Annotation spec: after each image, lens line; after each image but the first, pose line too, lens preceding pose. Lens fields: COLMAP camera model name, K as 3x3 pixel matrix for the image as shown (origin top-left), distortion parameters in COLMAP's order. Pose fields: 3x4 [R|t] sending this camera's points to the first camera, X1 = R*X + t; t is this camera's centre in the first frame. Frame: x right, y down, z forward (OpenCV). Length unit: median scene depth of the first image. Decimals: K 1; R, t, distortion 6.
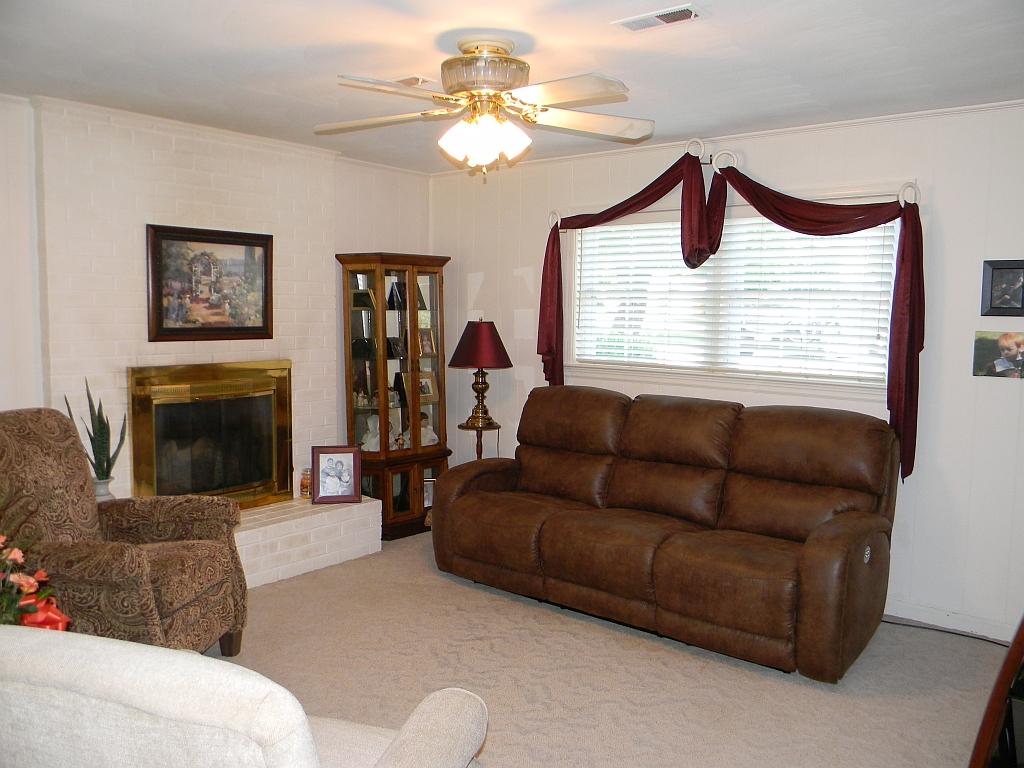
lens RADIAL K [[822.7, 0, 512.0], [0, 822.7, 384.0], [0, 0, 1]] dist [0.002468, -0.006659]
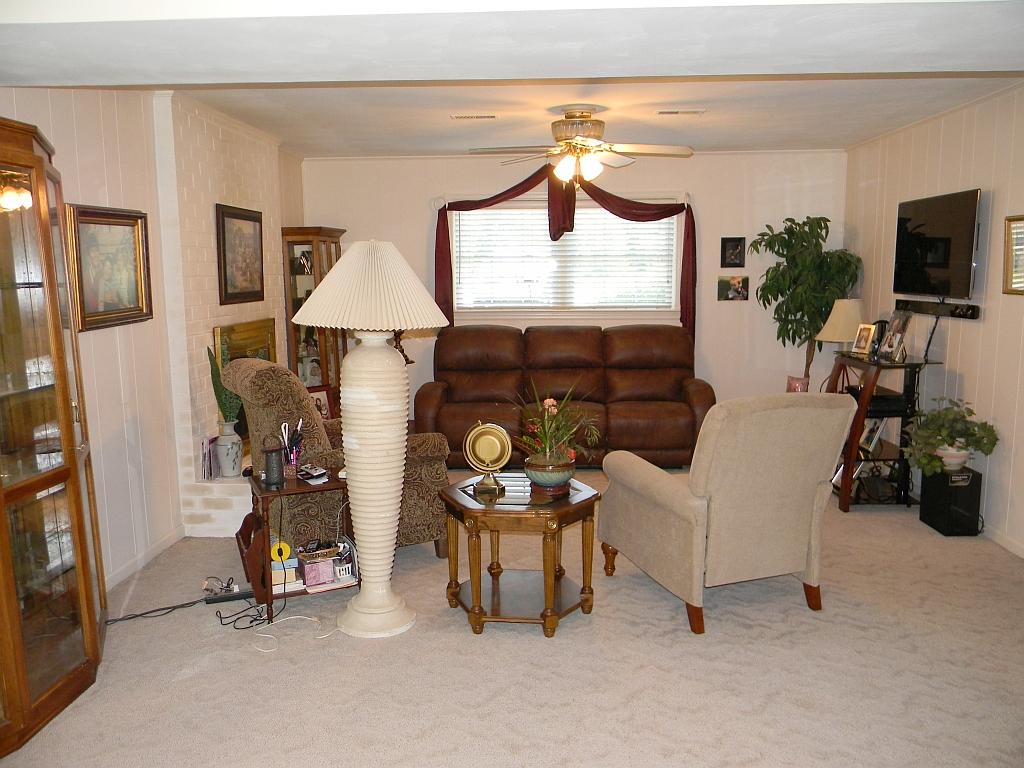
lens RADIAL K [[822.7, 0, 512.0], [0, 822.7, 384.0], [0, 0, 1]] dist [0.002468, -0.006659]
pose [[0.797542, -0.104266, 0.594185, -0.786670], [0.076340, 0.994476, 0.072040, 0.006333], [-0.598414, -0.012095, 0.801096, -0.170359]]
